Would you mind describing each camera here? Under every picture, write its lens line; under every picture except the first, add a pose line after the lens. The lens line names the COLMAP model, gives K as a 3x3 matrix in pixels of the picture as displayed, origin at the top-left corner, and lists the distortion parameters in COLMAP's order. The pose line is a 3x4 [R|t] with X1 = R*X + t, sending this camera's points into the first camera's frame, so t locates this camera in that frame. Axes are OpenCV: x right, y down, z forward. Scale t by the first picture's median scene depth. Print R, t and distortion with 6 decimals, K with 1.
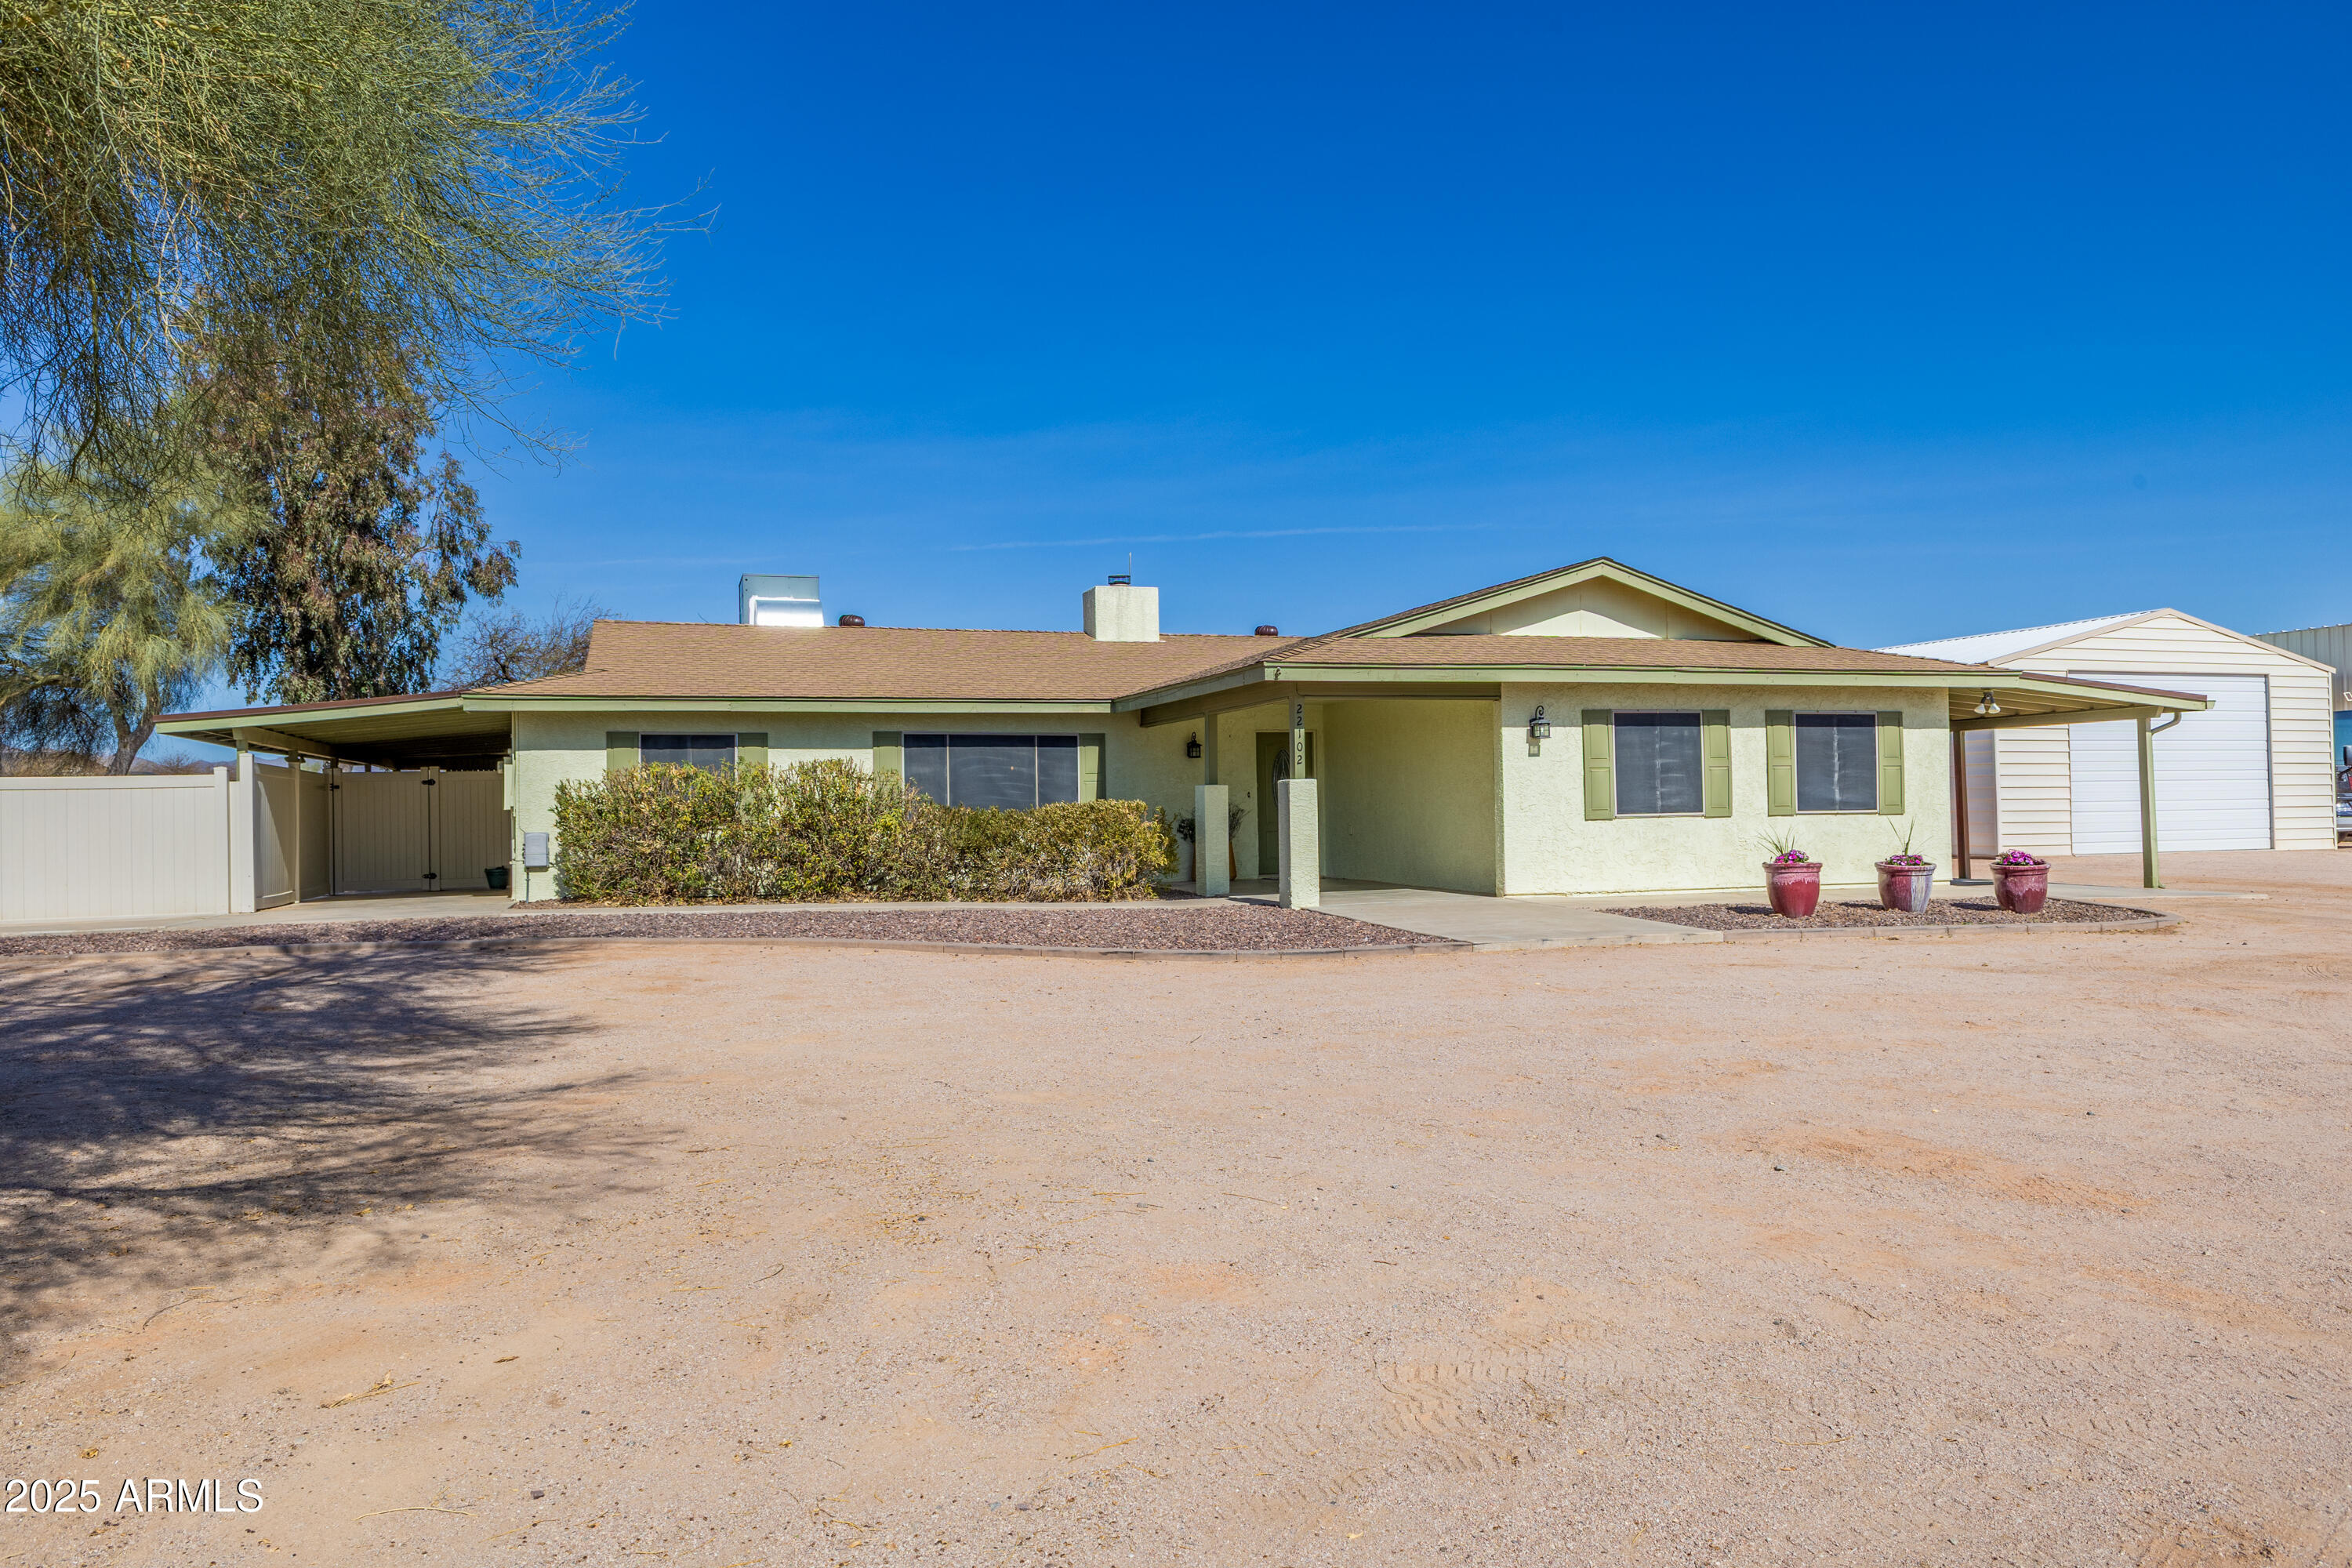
lens RADIAL K [[1578.7, 0, 1199.2], [0, 1578.7, 782.9], [0, 0, 1]] dist [0.038529, -0.000031]
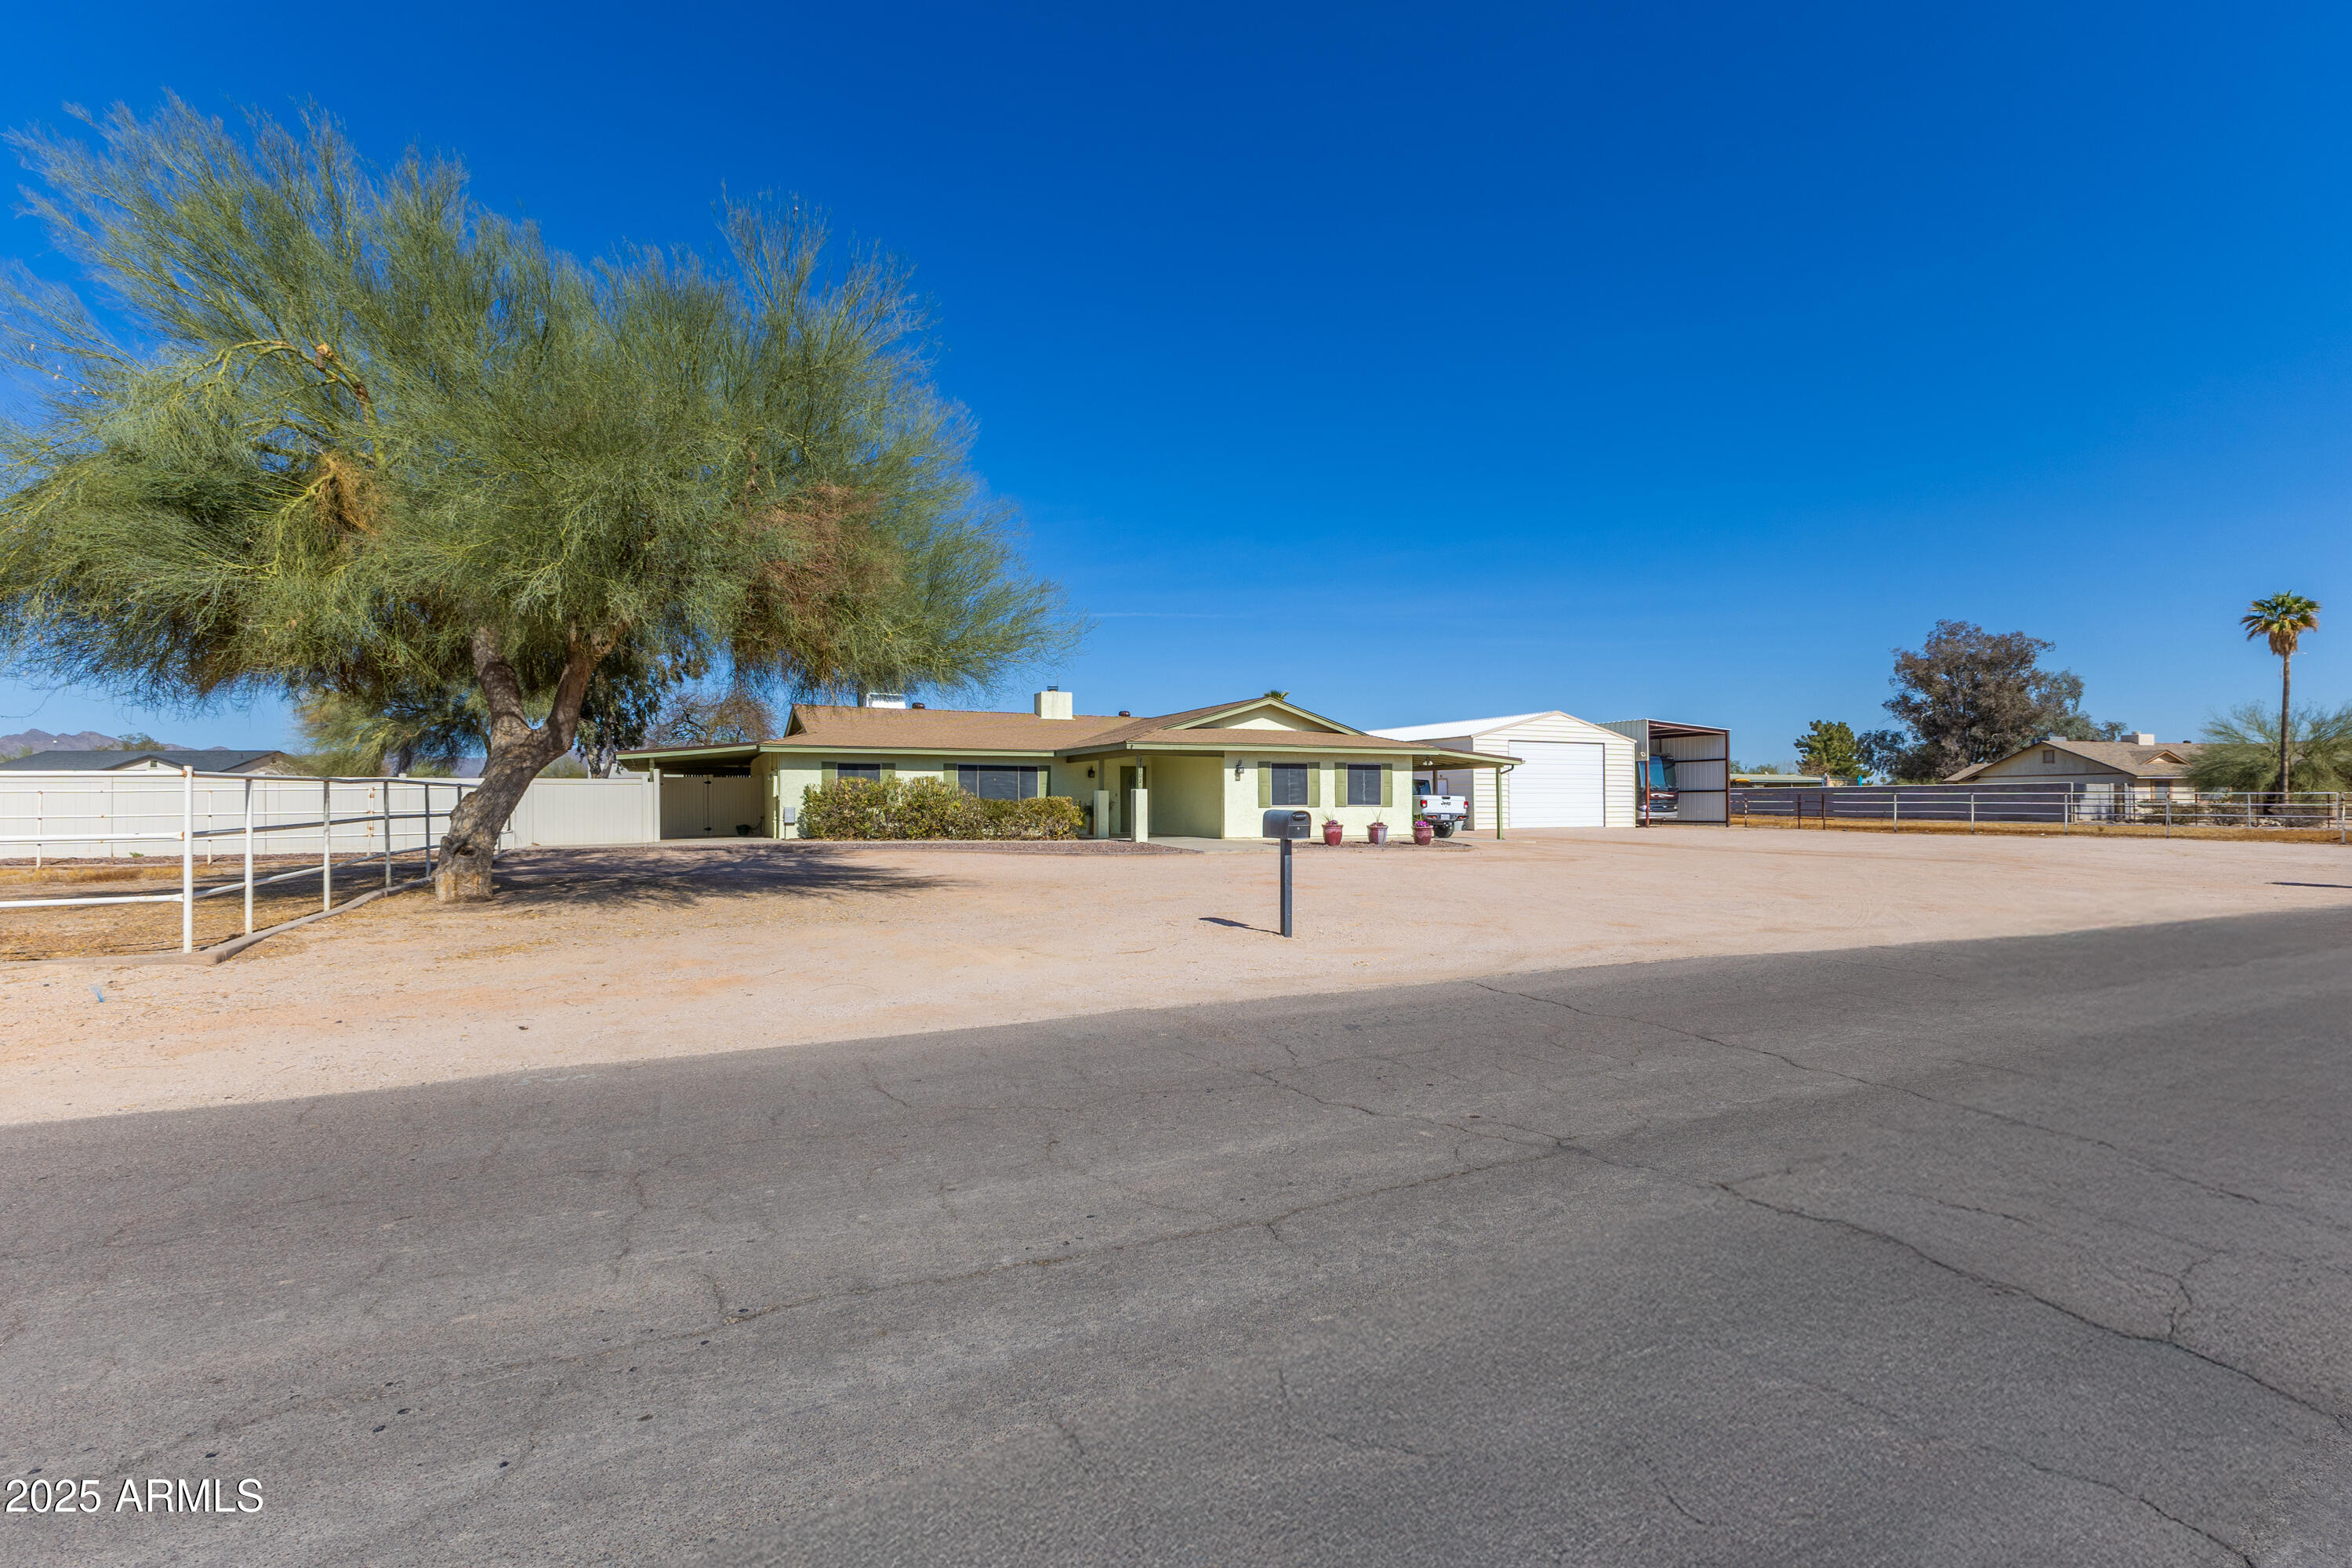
lens RADIAL K [[1031.9, 0, 1188.1], [0, 1031.9, 794.0], [0, 0, 1]] dist [0.010530, -0.002336]
pose [[0.993650, 0.013893, 0.111657, -0.034264], [-0.014870, 0.999858, 0.007919, -0.007300], [-0.111531, -0.009529, 0.993715, -0.497374]]
